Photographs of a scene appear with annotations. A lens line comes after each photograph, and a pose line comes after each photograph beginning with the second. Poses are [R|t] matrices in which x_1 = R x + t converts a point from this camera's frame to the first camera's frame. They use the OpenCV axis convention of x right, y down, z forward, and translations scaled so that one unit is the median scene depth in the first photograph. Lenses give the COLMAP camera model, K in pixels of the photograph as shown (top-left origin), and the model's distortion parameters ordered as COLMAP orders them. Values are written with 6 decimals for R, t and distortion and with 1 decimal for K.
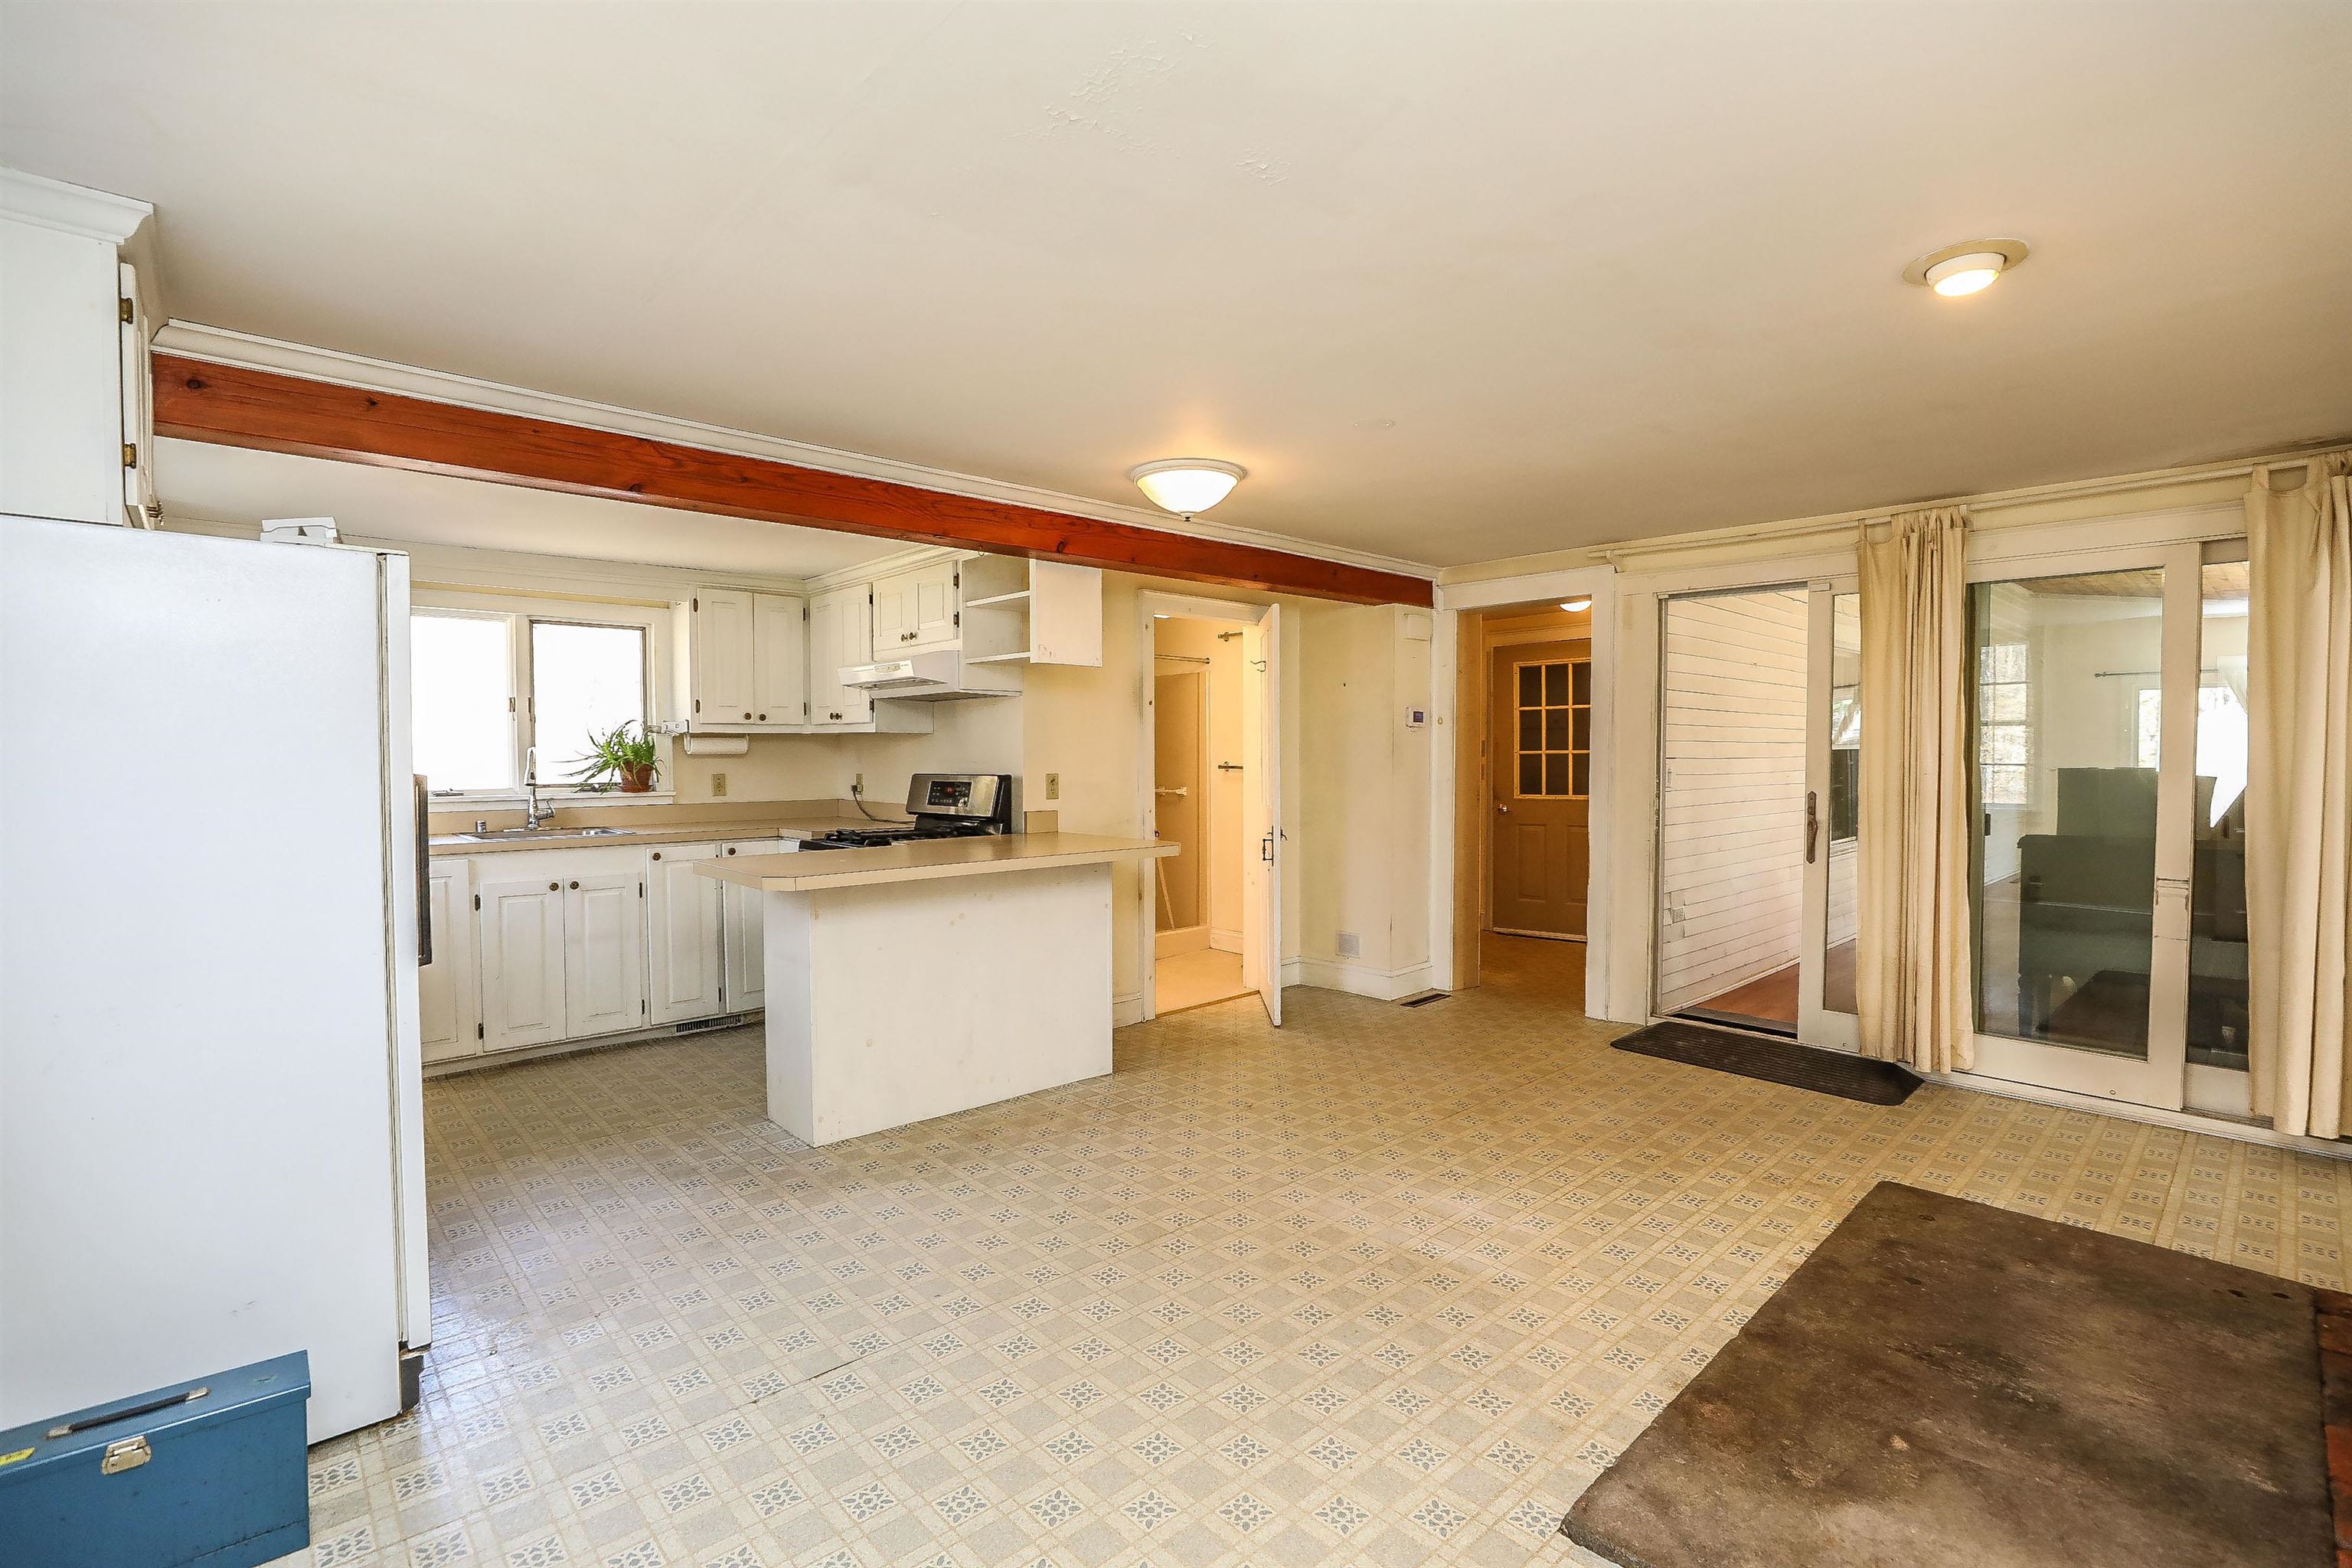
lens RADIAL K [[1072.1, 0, 1145.3], [0, 1072.1, 738.9], [0, 0, 1]] dist [-0.040835, 0.008221]
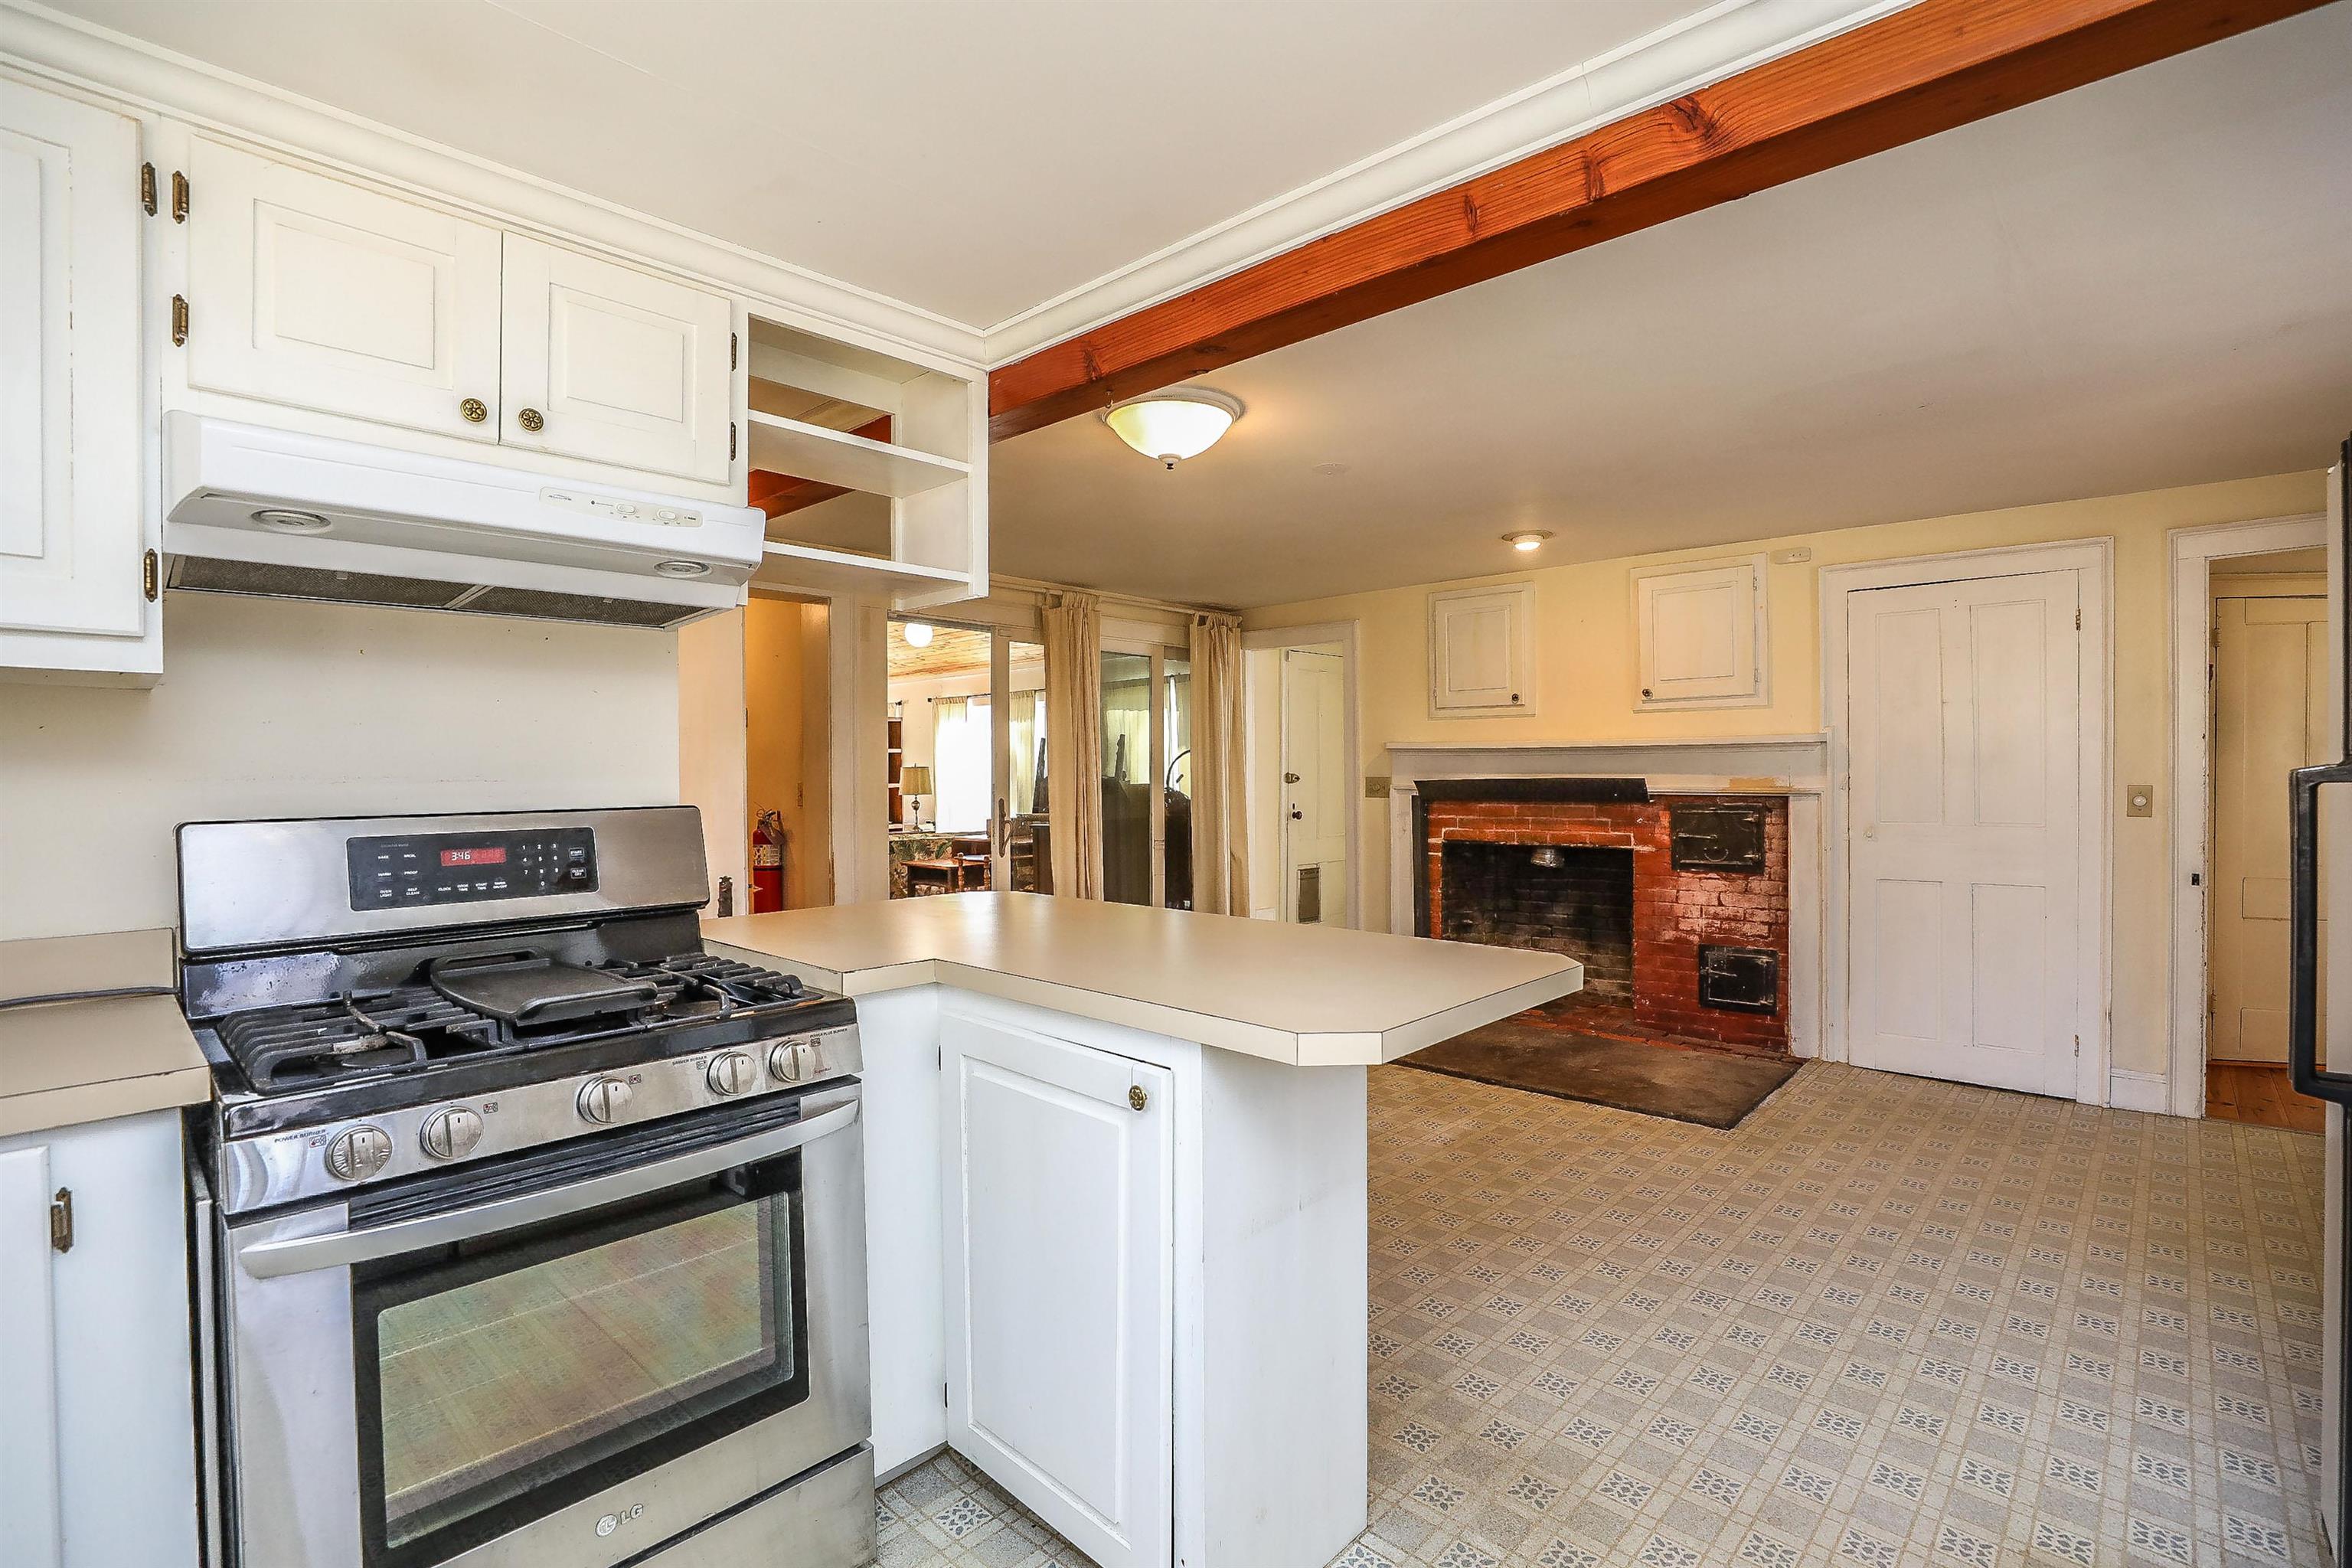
lens RADIAL K [[1072.1, 0, 1191.9], [0, 1072.1, 782.7], [0, 0, 1]] dist [-0.040835, 0.008221]
pose [[-0.089162, -0.006678, 0.995995, -0.584730], [-0.005476, 0.999966, 0.006214, 0.020365], [-0.996002, -0.004900, -0.089196, 0.823665]]
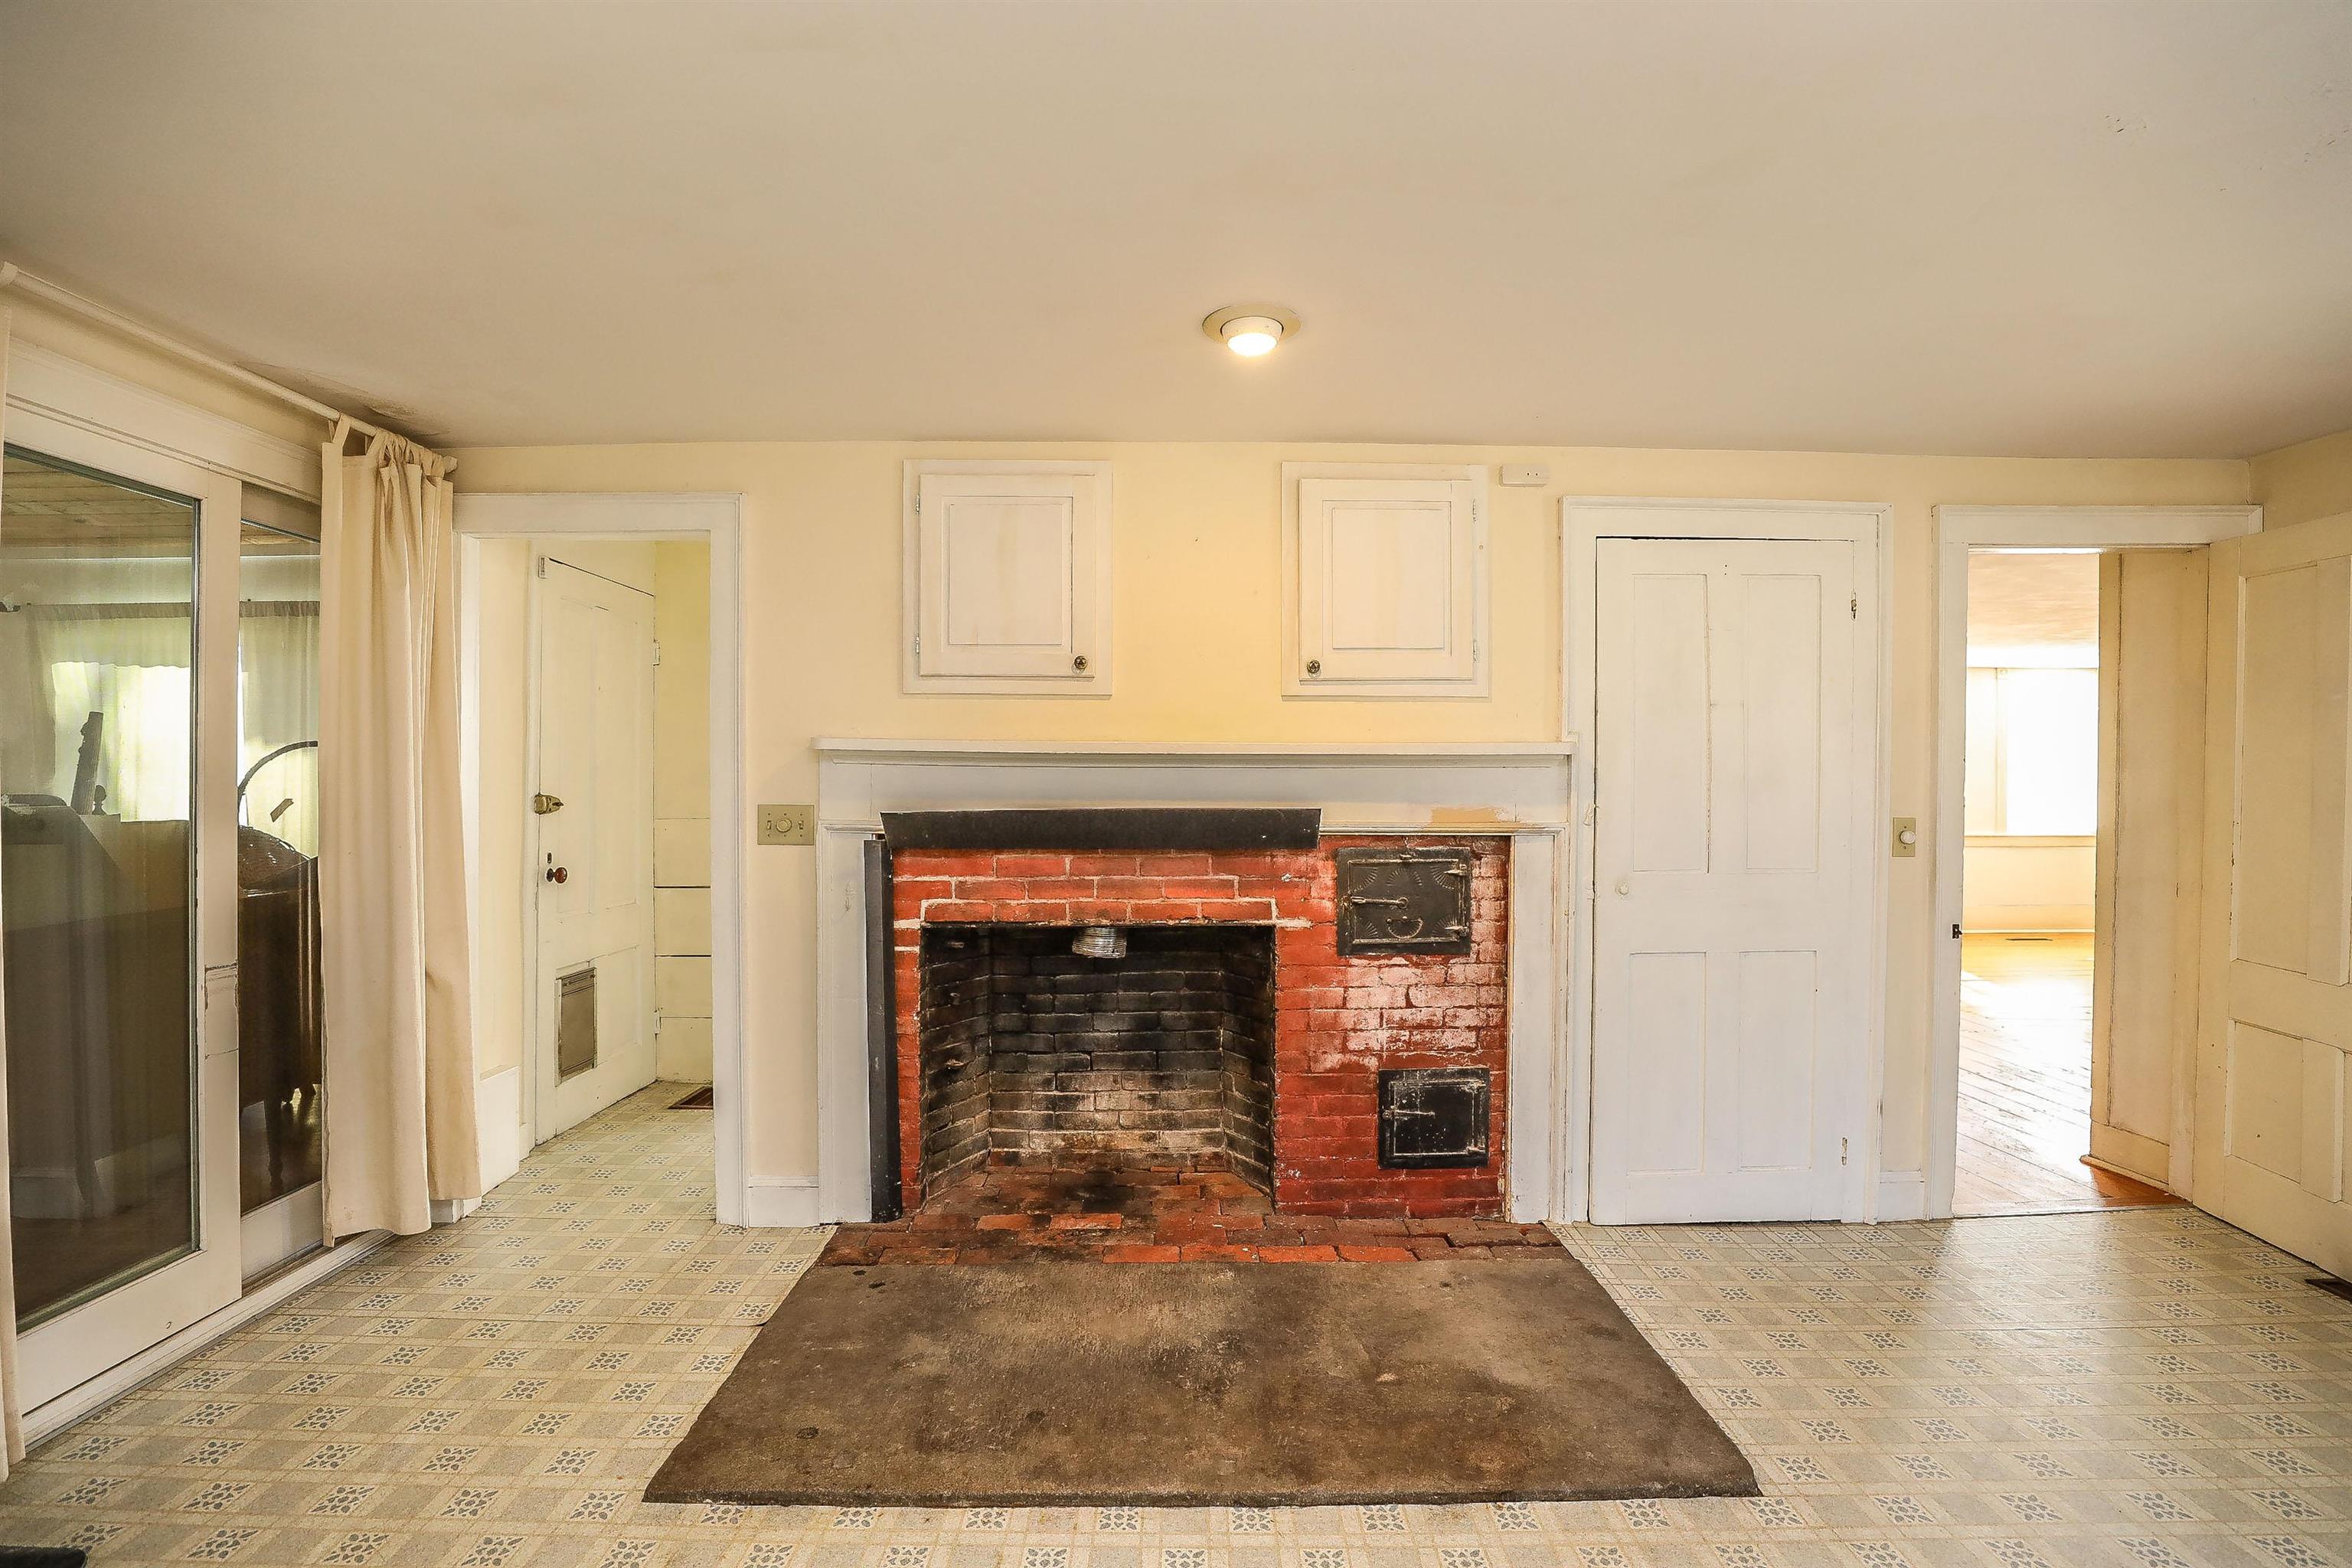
lens RADIAL K [[1072.1, 0, 1179.3], [0, 1072.1, 783.3], [0, 0, 1]] dist [-0.040835, 0.008221]
pose [[-0.741363, 0.000173, 0.671104, 0.043052], [-0.007529, 0.999935, -0.008575, 0.011111], [-0.671062, -0.011410, -0.741313, 0.810369]]
